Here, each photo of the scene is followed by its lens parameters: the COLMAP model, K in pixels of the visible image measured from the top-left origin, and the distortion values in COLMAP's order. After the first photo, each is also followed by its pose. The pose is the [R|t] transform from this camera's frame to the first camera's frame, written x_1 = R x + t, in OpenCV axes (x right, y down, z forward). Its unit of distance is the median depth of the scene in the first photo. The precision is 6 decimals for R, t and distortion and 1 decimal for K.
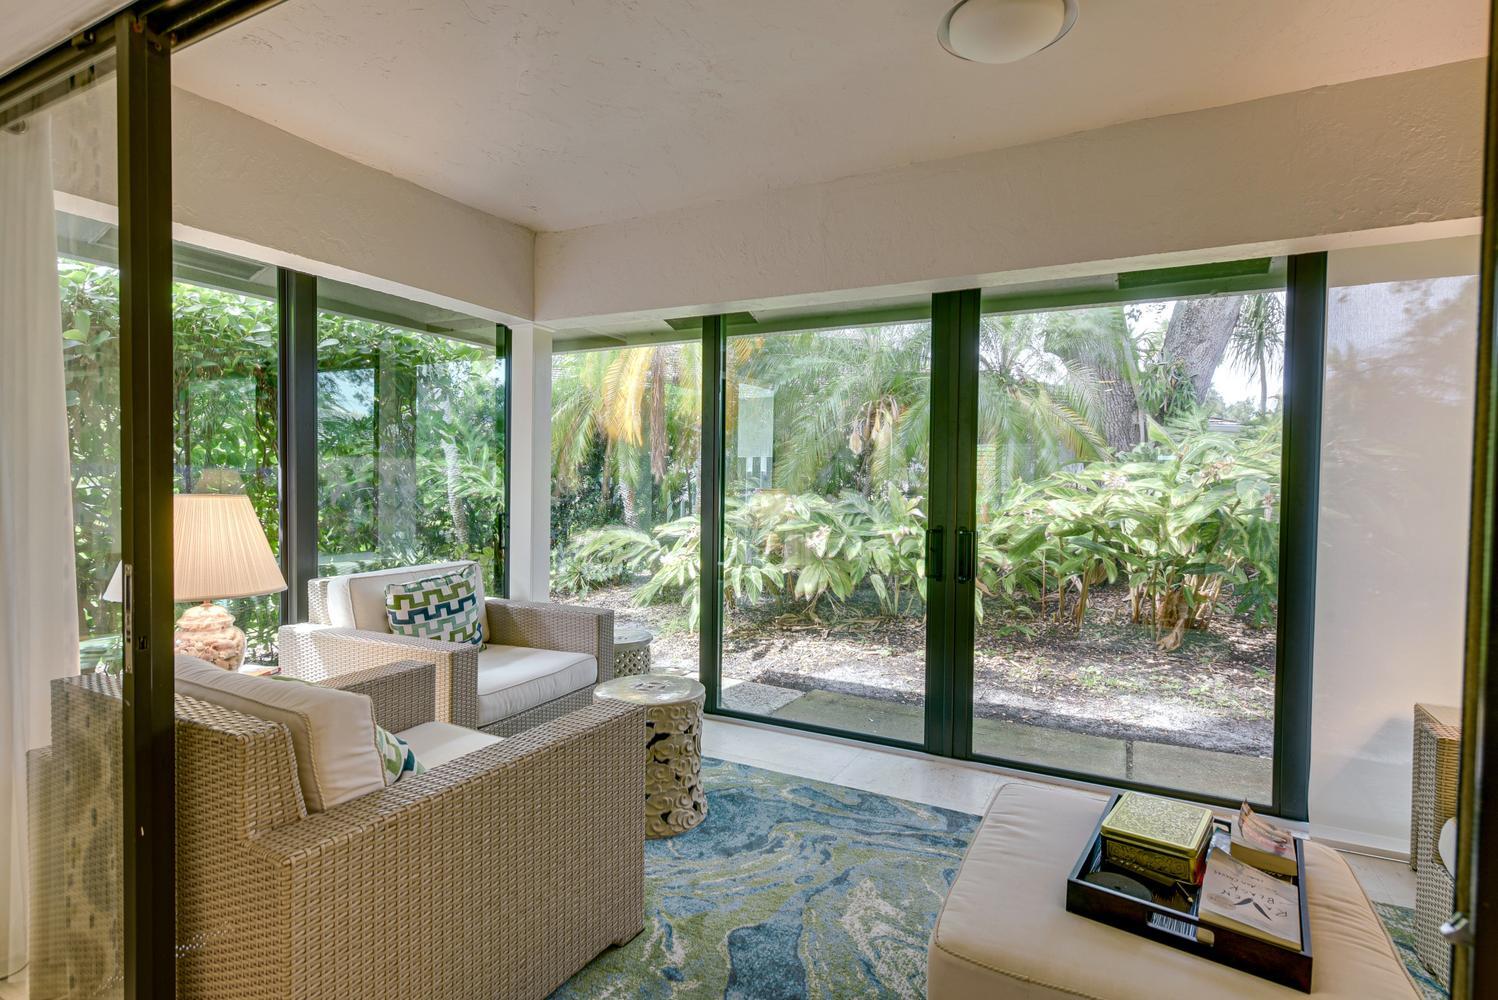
lens RADIAL K [[750.8, 0, 757.9], [0, 750.8, 508.6], [0, 0, 1]] dist [0.004559, -0.000675]
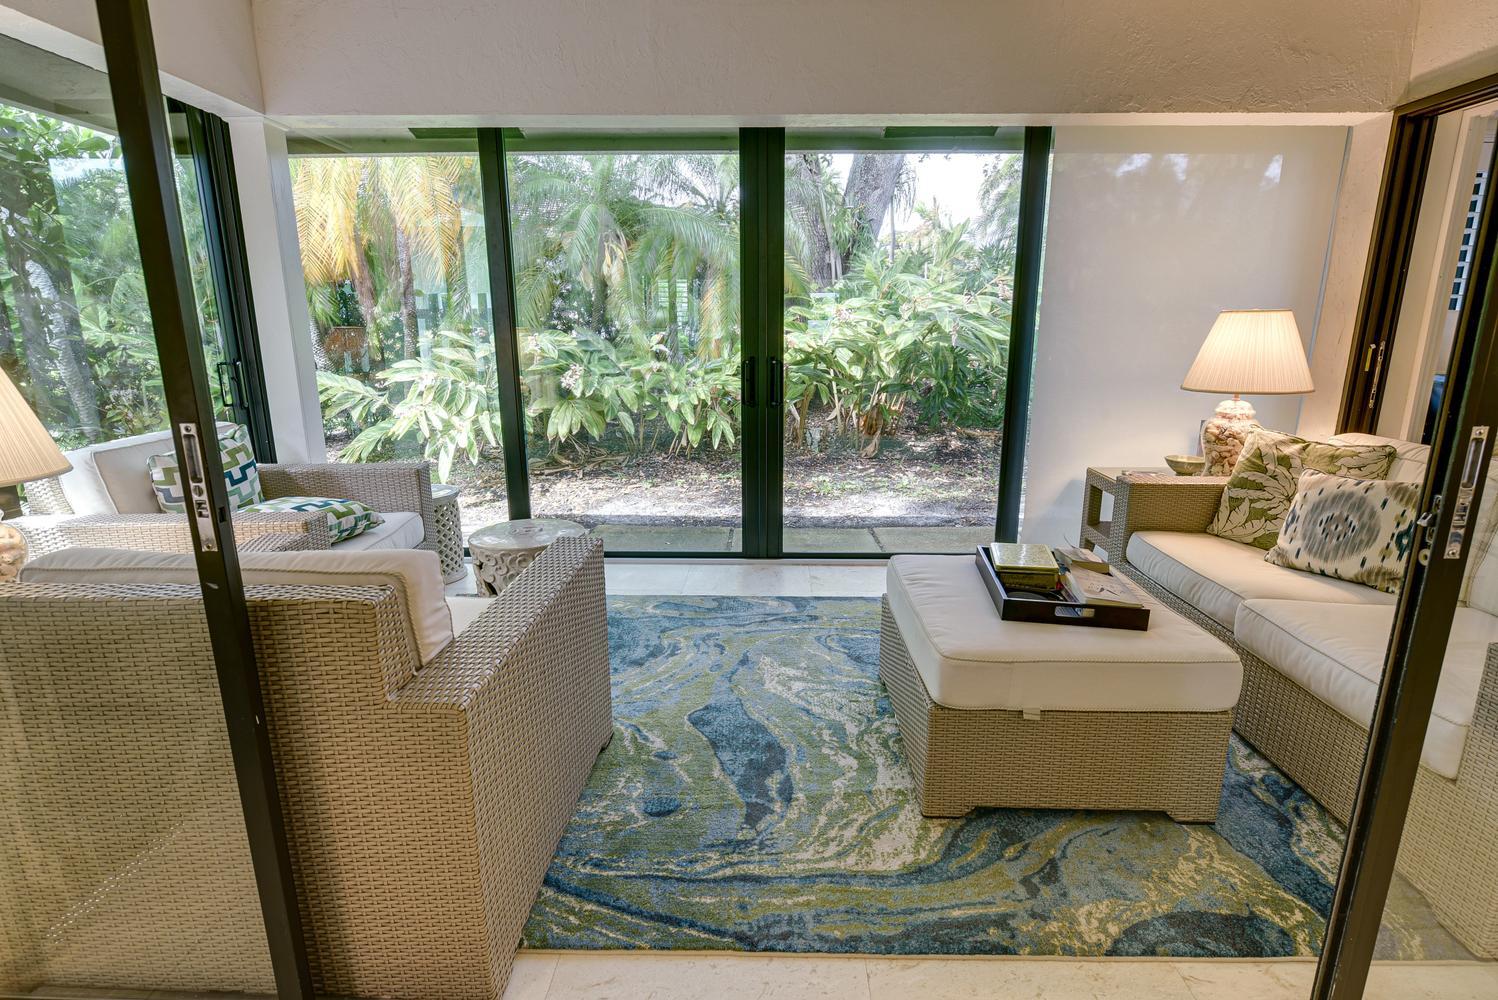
lens RADIAL K [[750.8, 0, 755.6], [0, 750.8, 505.6], [0, 0, 1]] dist [0.004559, -0.000675]
pose [[0.893996, -0.120538, 0.431557, -0.249967], [0.029380, 0.976833, 0.211977, 0.001898], [-0.447110, -0.176828, 0.876826, -0.003115]]
